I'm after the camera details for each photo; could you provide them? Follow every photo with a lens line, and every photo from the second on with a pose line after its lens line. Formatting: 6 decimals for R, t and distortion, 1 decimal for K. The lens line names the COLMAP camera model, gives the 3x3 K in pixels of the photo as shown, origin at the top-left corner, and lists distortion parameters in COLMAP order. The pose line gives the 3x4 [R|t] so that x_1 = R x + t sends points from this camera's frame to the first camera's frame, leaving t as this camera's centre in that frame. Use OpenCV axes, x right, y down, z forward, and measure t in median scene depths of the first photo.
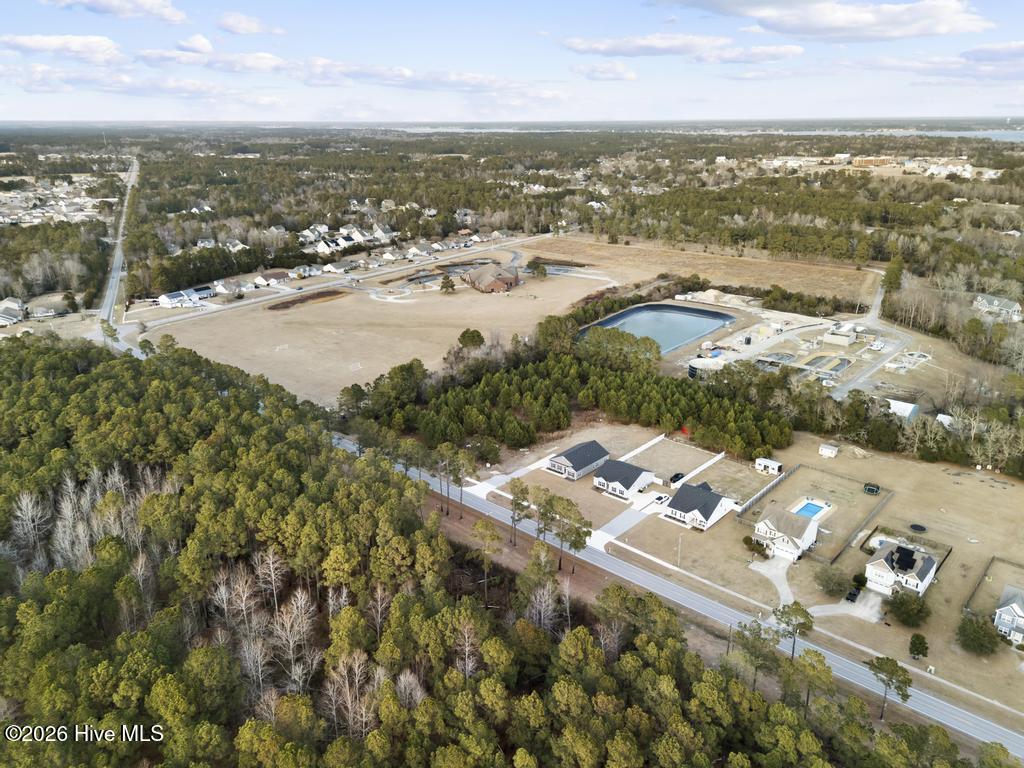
lens RADIAL K [[746.4, 0, 510.5], [0, 746.4, 384.9], [0, 0, 1]] dist [0.070101, -0.059188]
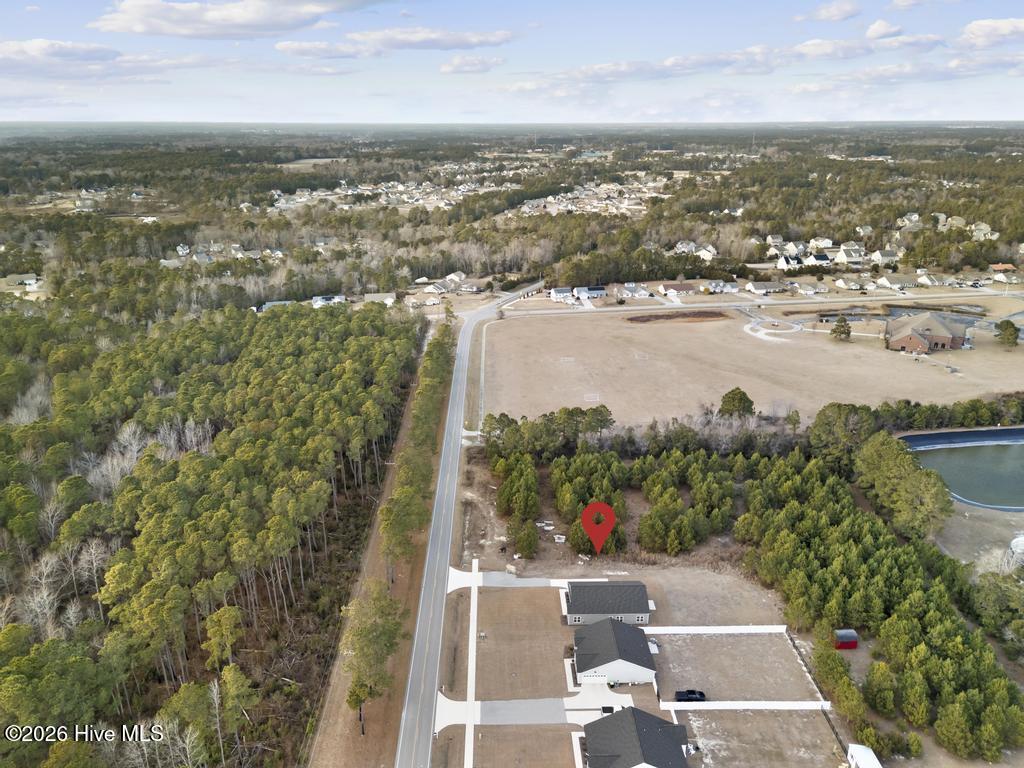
lens RADIAL K [[746.4, 0, 512.9], [0, 746.4, 393.5], [0, 0, 1]] dist [0.070101, -0.059188]
pose [[0.686233, 0.251000, -0.682703, 0.286057], [-0.244624, 0.963544, 0.108364, -0.087840], [0.685013, 0.092643, 0.722616, 0.252241]]
